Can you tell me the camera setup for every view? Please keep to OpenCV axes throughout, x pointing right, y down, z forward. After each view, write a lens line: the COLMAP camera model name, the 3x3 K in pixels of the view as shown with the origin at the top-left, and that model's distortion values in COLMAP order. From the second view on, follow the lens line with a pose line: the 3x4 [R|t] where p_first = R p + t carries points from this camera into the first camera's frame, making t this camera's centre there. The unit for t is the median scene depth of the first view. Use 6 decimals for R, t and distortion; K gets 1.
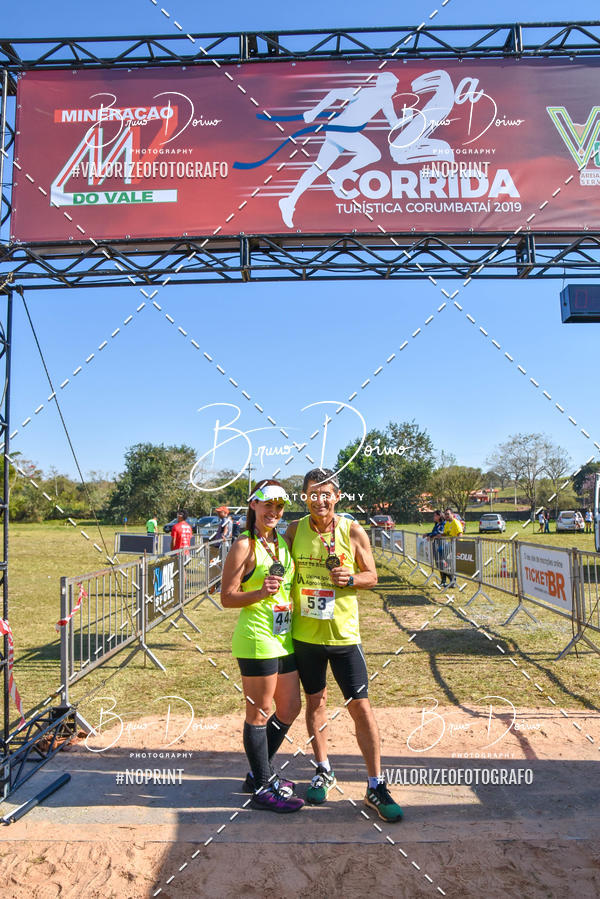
lens RADIAL K [[665.0, 0, 302.0], [0, 665.0, 455.8], [0, 0, 1]] dist [-0.127847, 0.112645]
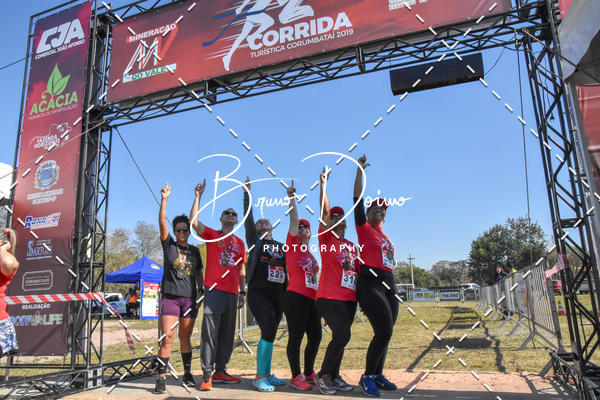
lens RADIAL K [[444.5, 0, 298.9], [0, 444.5, 200.6], [0, 0, 1]] dist [-0.125314, 0.110323]
pose [[0.942030, -0.094729, -0.321879, 0.518138], [0.055669, 0.990149, -0.128477, 0.175463], [0.330879, 0.103110, 0.938023, -0.043286]]
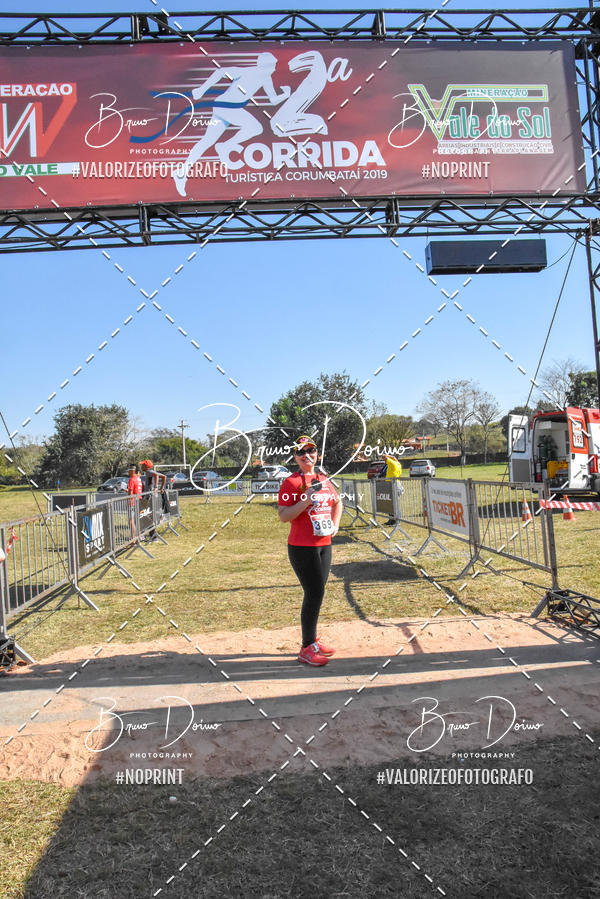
lens RADIAL K [[665.3, 0, 301.1], [0, 665.3, 447.0], [0, 0, 1]] dist [-0.124270, 0.107837]
pose [[0.994499, -0.043472, 0.095299, 0.056148], [0.038094, 0.997616, 0.057544, 0.024113], [-0.097573, -0.053597, 0.993784, -0.152337]]
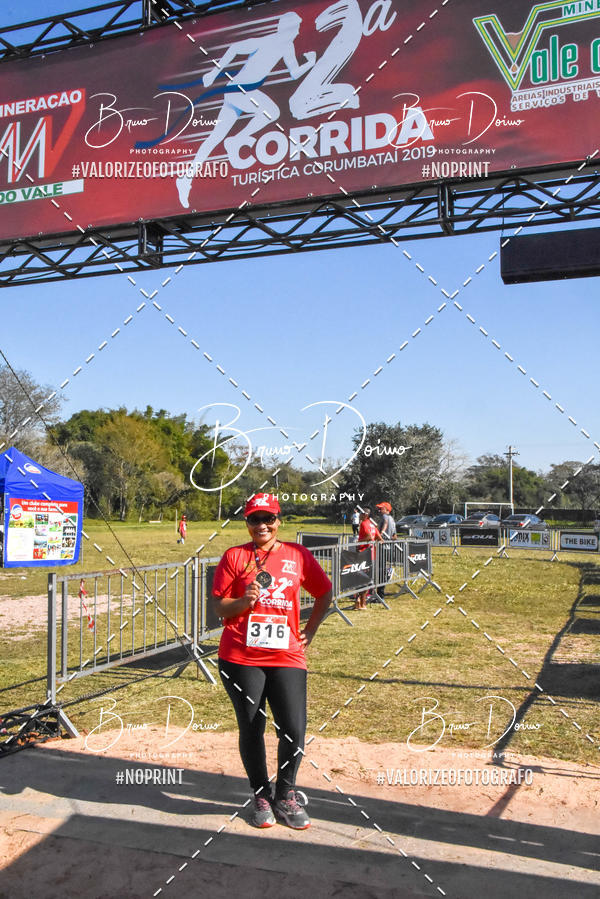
lens RADIAL K [[838.9, 0, 304.8], [0, 838.9, 454.8], [0, 0, 1]] dist [-0.063854, 0.142005]
pose [[0.945162, -0.008479, -0.326493, 0.520215], [0.015289, 0.999716, 0.018299, -0.013178], [0.326245, -0.022288, 0.945022, -0.080094]]
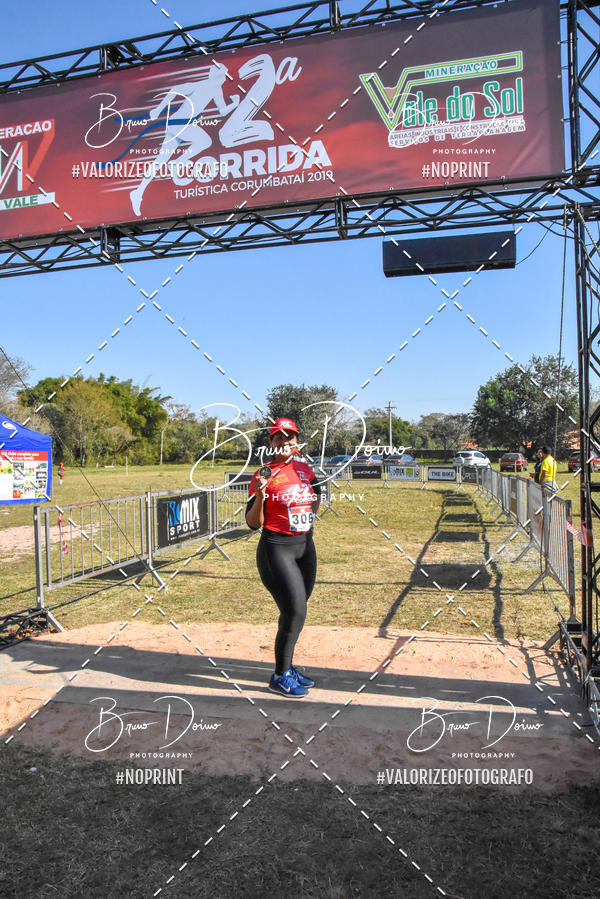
lens RADIAL K [[666.1, 0, 300.9], [0, 666.1, 454.3], [0, 0, 1]] dist [-0.125314, 0.110323]
pose [[0.974709, -0.007462, -0.223354, 0.521266], [0.027470, 0.995864, 0.086608, -0.011074], [0.221784, -0.090553, 0.970882, -0.121325]]
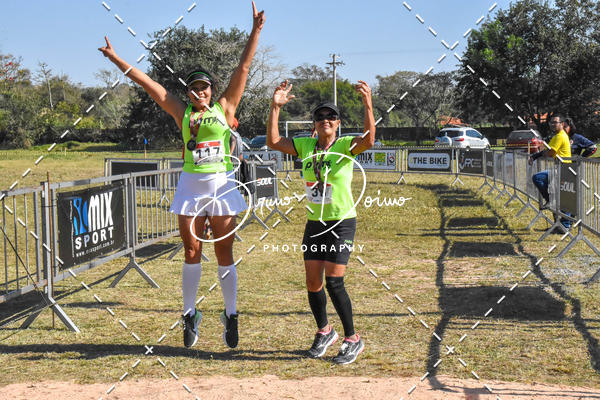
lens RADIAL K [[998.3, 0, 300.0], [0, 998.3, 200.0], [0, 0, 1]] dist [0.125007, 0.187005]
pose [[0.992552, -0.002092, -0.121800, 0.338147], [0.020965, 0.987868, 0.153874, 0.008711], [0.120001, -0.155281, 0.980555, -0.154533]]
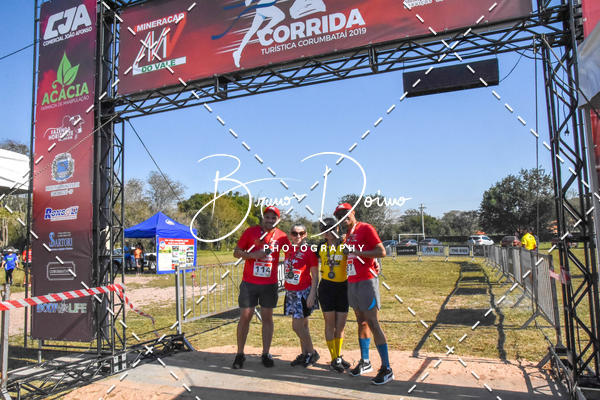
lens RADIAL K [[443.9, 0, 300.8], [0, 443.9, 202.6], [0, 0, 1]] dist [-0.127847, 0.112645]
pose [[0.934472, -0.052452, -0.352152, 0.536475], [0.053394, 0.998549, -0.007045, 0.040206], [0.352011, -0.012219, 0.935916, -0.068413]]
